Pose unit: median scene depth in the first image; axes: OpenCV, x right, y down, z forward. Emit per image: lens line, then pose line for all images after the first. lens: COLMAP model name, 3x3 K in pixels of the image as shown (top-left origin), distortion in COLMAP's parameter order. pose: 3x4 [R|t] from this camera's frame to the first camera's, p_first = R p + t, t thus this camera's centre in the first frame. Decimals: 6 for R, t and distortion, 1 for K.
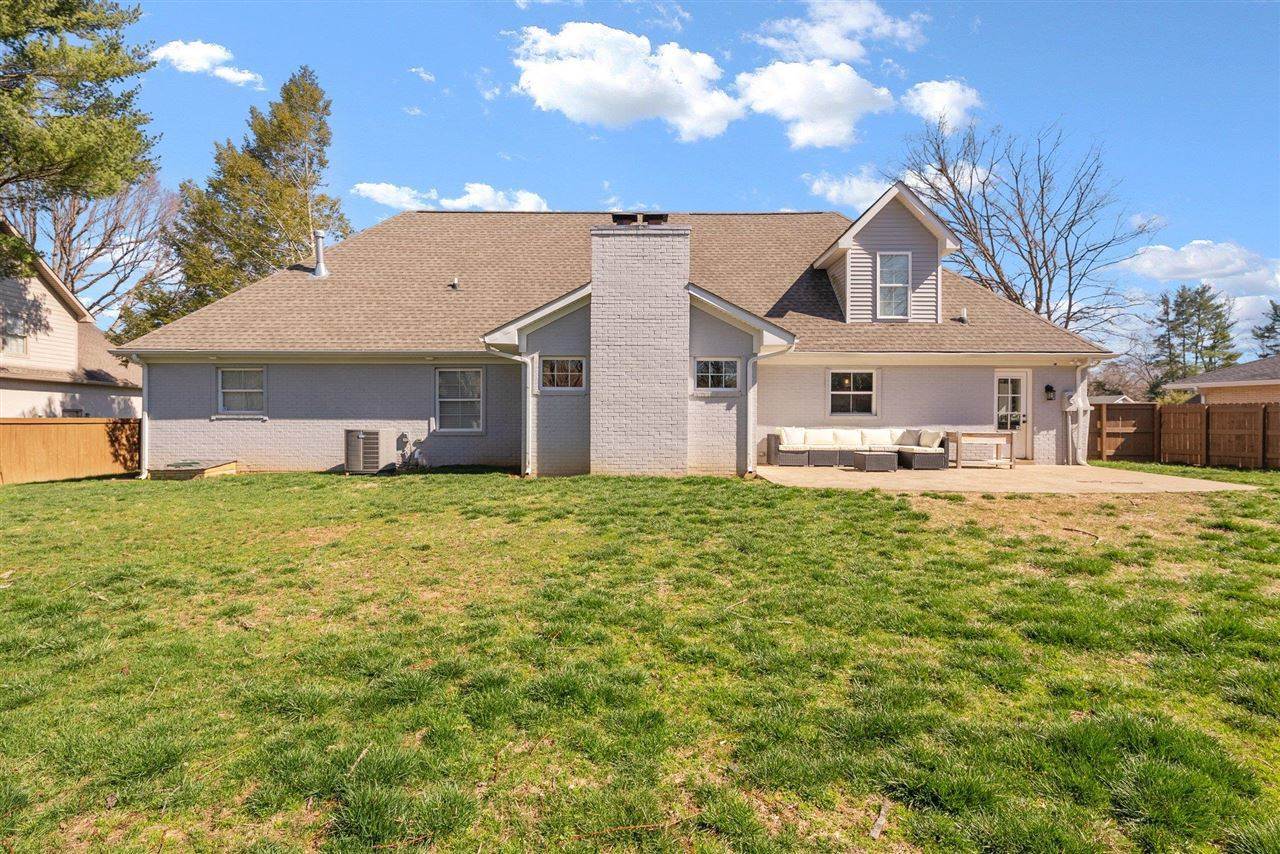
lens RADIAL K [[632.4, 0, 640.0], [0, 632.4, 427.0], [0, 0, 1]] dist [0.014904, -0.000024]
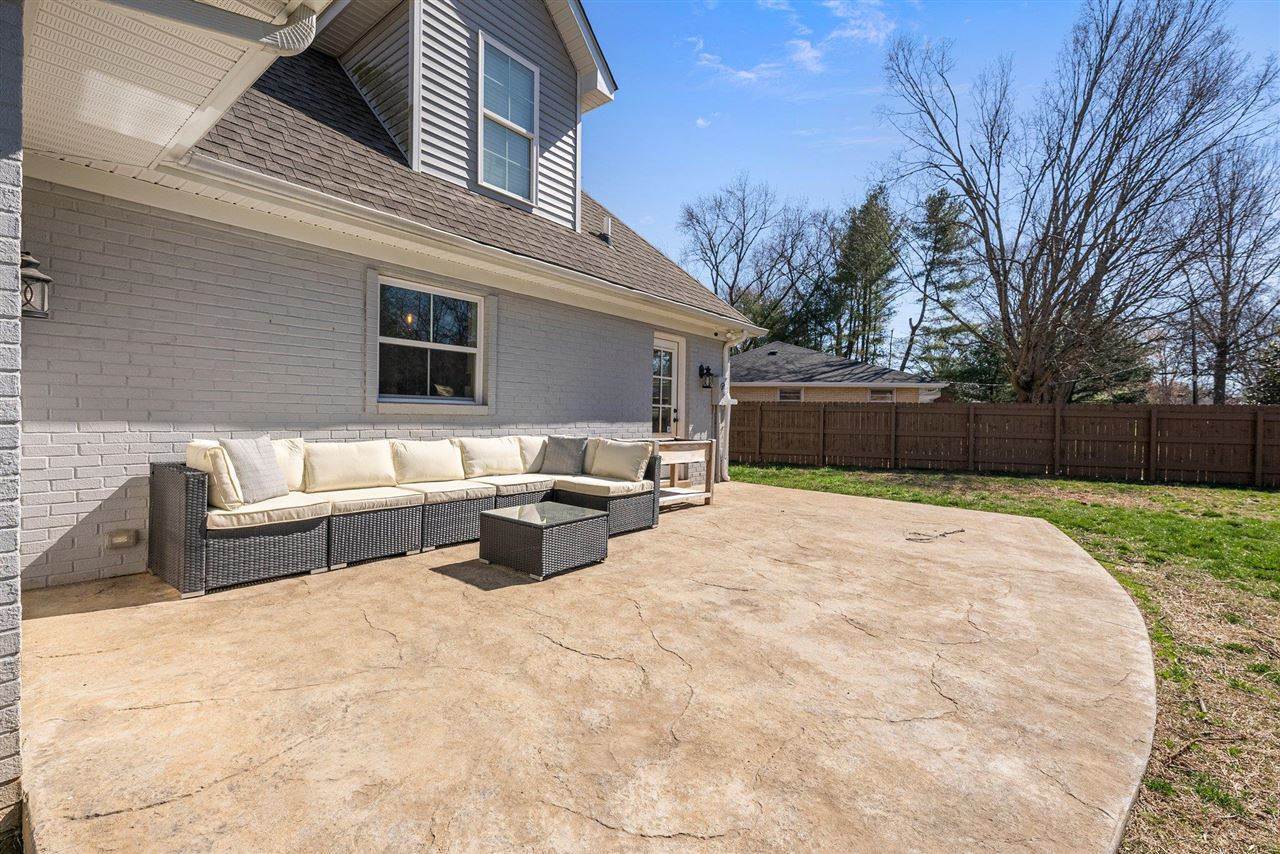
lens RADIAL K [[555.8, 0, 640.0], [0, 555.8, 427.0], [0, 0, 1]] dist [-0.001771, -0.000107]
pose [[0.626439, -0.007245, 0.779437, 0.145263], [-0.011039, 0.999774, 0.018165, -0.011026], [-0.779392, -0.019983, 0.626217, 0.679792]]
